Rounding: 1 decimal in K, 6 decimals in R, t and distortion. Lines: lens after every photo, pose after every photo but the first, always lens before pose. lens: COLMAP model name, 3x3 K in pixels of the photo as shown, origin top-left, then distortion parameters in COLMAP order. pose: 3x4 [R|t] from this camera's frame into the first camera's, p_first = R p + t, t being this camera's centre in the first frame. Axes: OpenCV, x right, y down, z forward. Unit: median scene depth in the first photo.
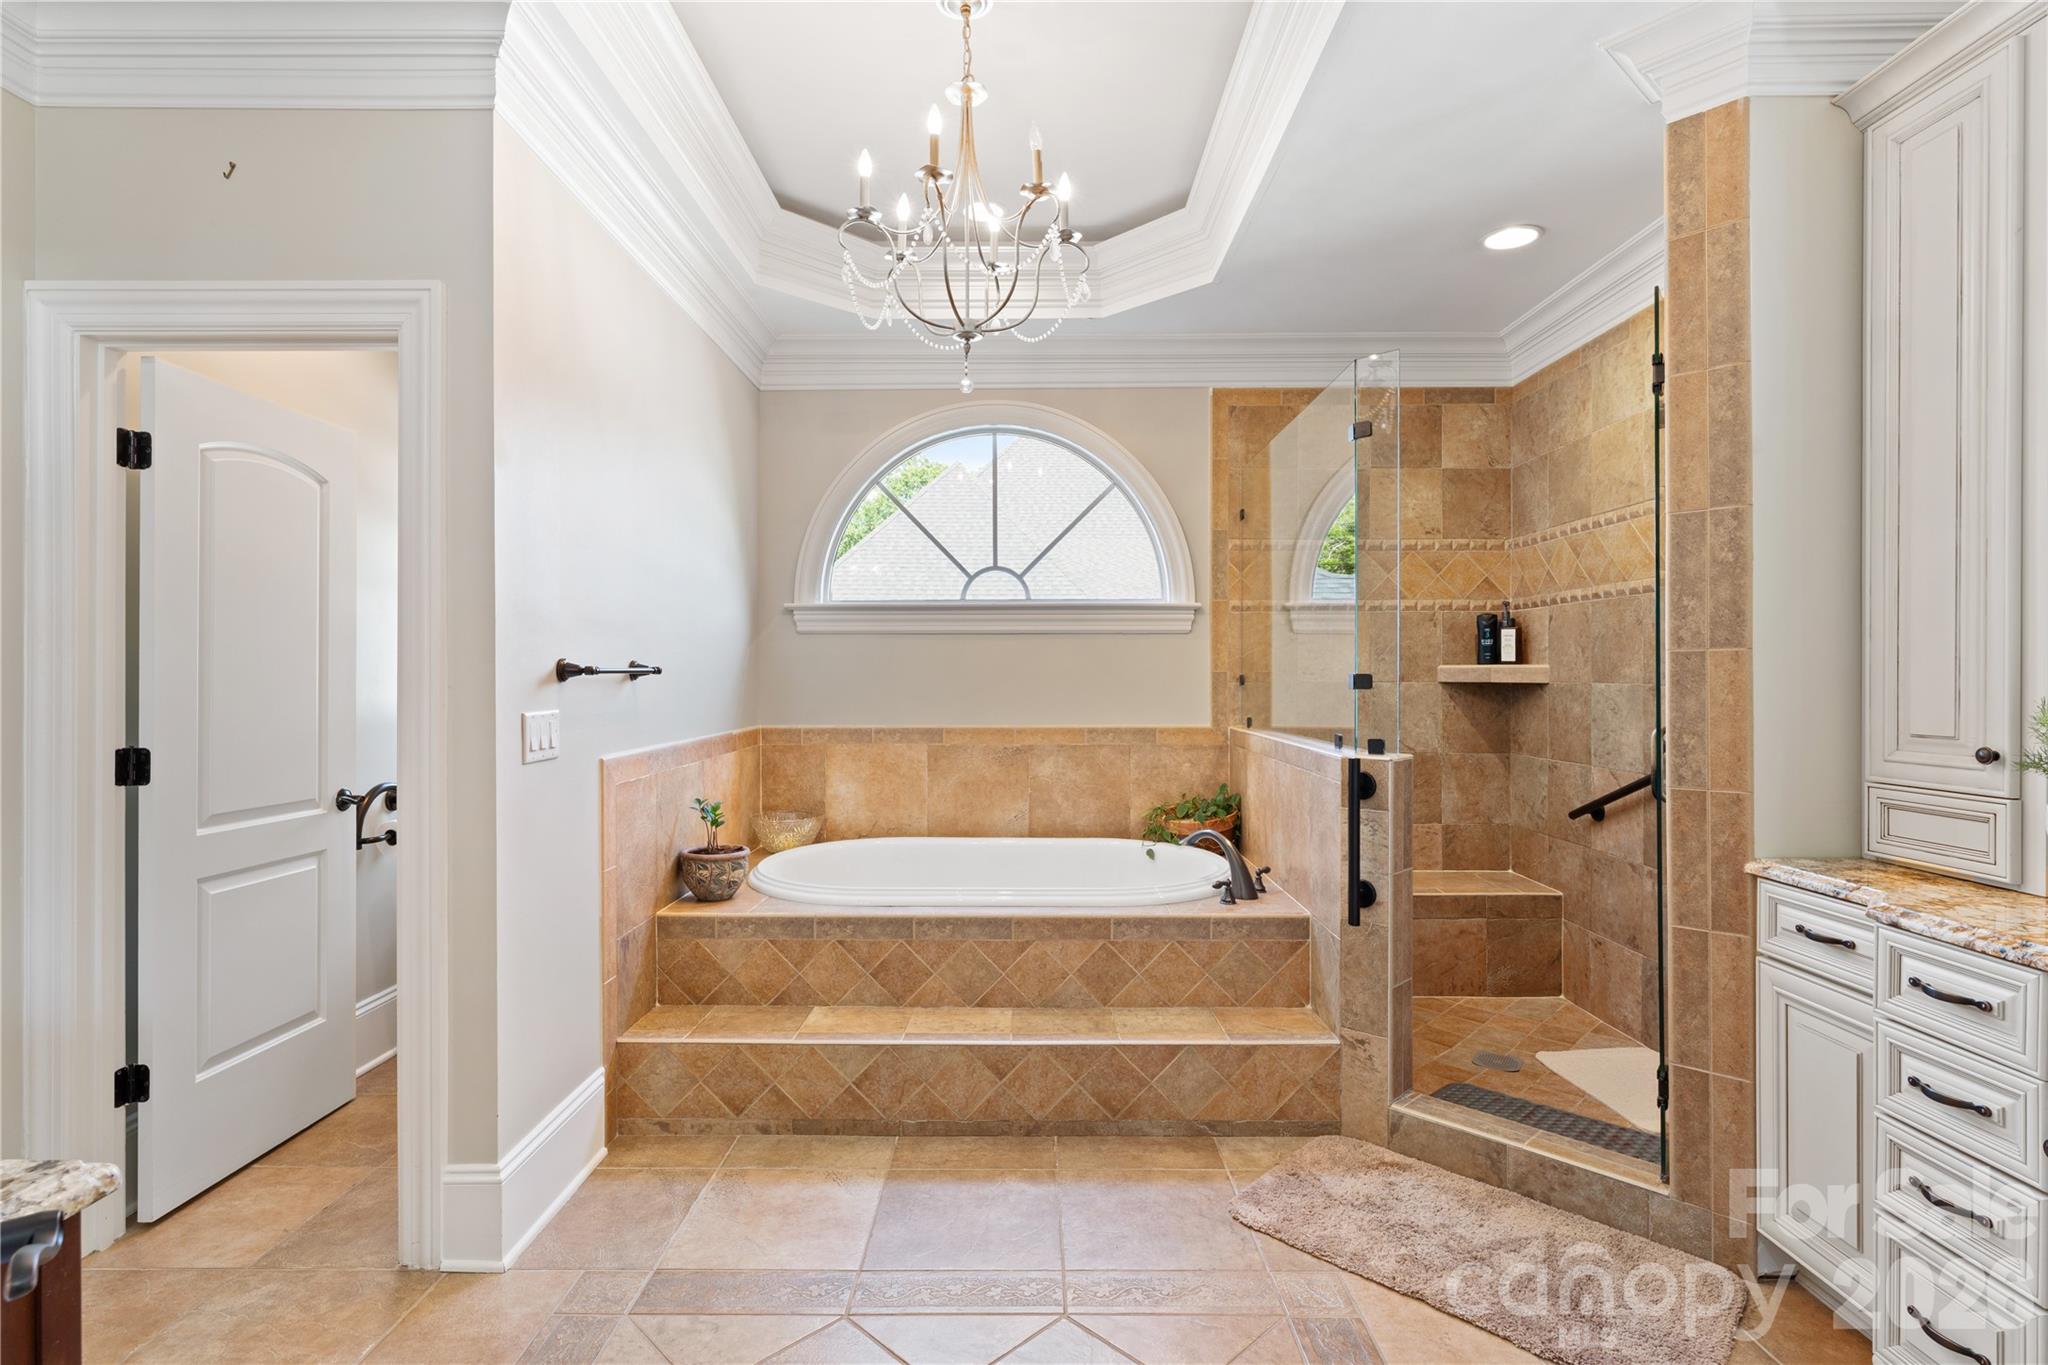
lens RADIAL K [[970.0, 0, 1023.4], [0, 970.0, 678.5], [0, 0, 1]] dist [-0.000645, -0.000068]
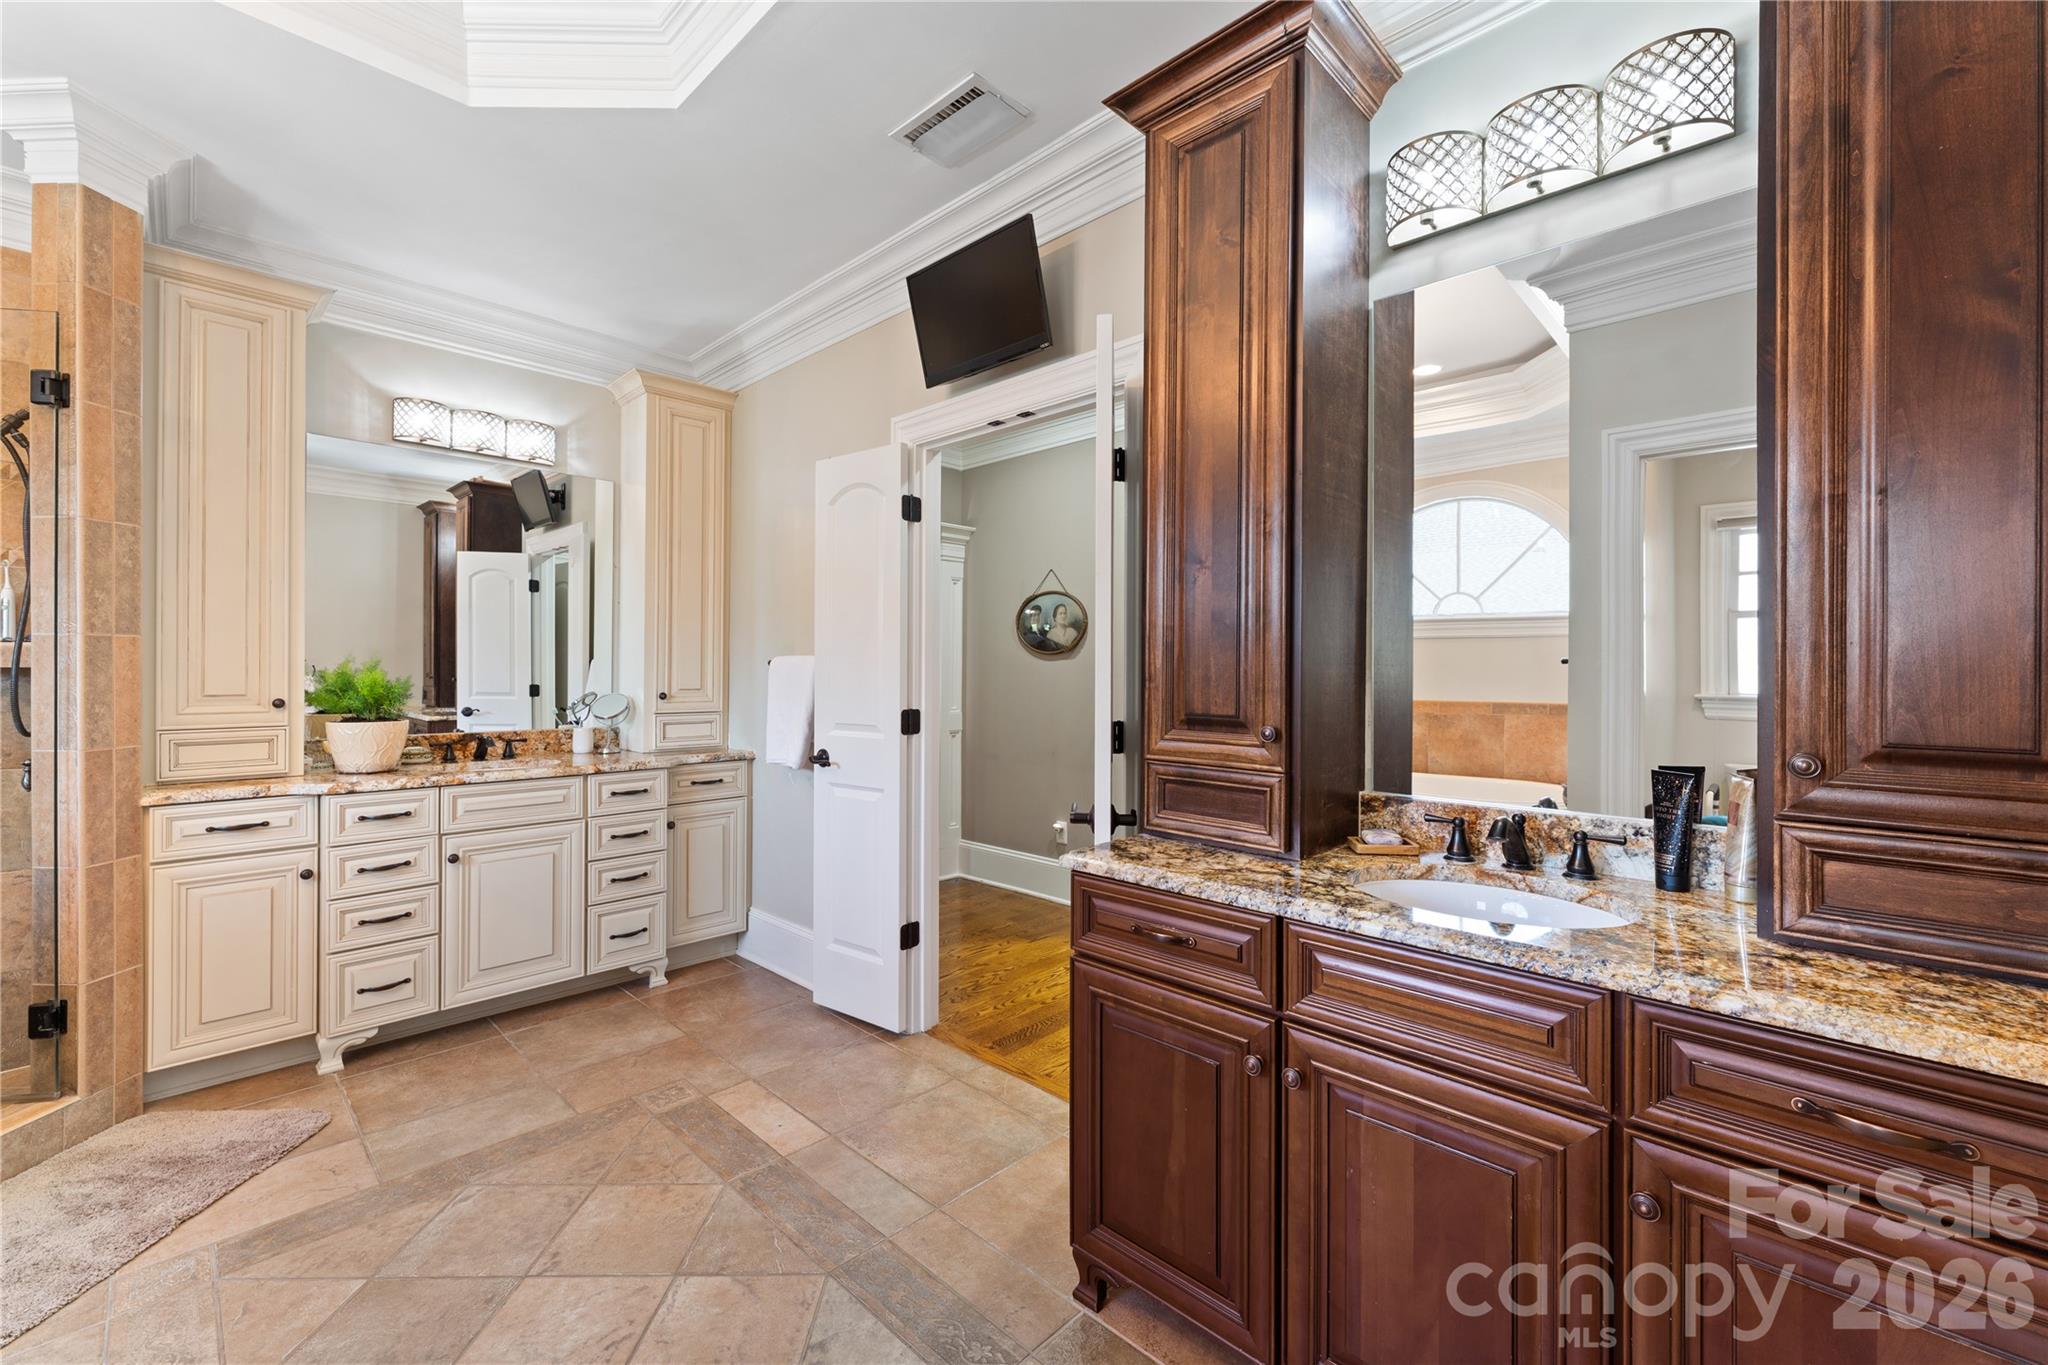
lens RADIAL K [[841.2, 0, 1025.3], [0, 841.2, 671.6], [0, 0, 1]] dist [-0.000082, -0.001695]
pose [[-0.717200, -0.005107, 0.696849, -0.886084], [-0.003377, 0.999987, 0.003853, 0.009077], [-0.696859, 0.000410, -0.717208, 0.961036]]
